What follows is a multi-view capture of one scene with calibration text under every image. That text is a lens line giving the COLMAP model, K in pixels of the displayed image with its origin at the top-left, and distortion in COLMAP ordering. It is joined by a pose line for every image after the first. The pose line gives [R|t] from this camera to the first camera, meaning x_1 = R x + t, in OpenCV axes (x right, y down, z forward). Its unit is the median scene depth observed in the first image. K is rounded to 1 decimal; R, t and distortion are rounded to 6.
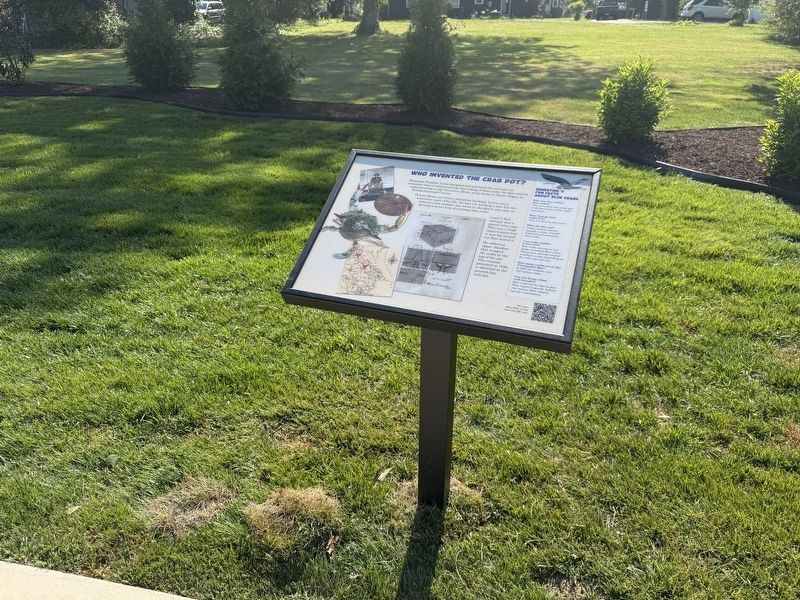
lens RADIAL K [[569.7, 0, 380.4], [0, 569.7, 304.7], [0, 0, 1]] dist [0.023139, -0.043700]
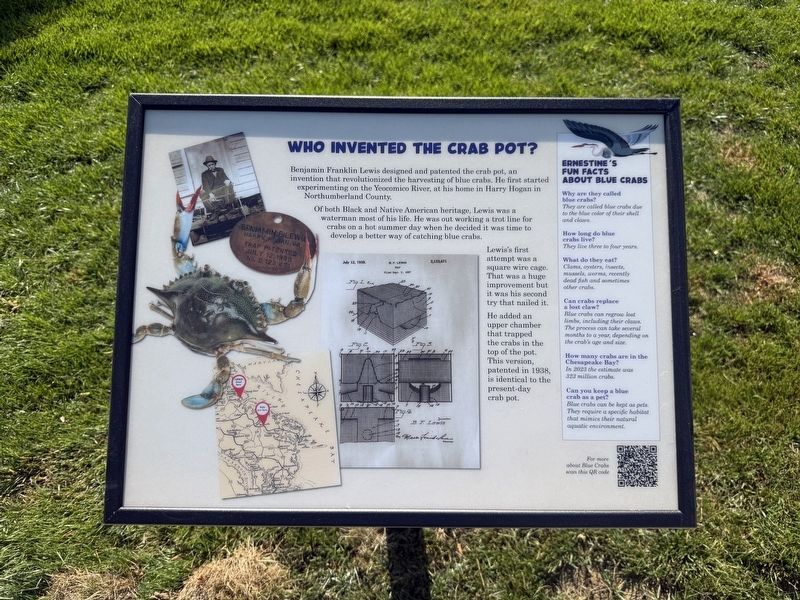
lens RADIAL K [[586.3, 0, 400.0], [0, 586.3, 300.0], [0, 0, 1]] dist [0.036213, -0.056927]
pose [[0.932510, -0.284893, 0.221950, -0.001204], [0.153057, 0.868412, 0.471630, -0.359037], [-0.327108, -0.405828, 0.853407, 0.567740]]
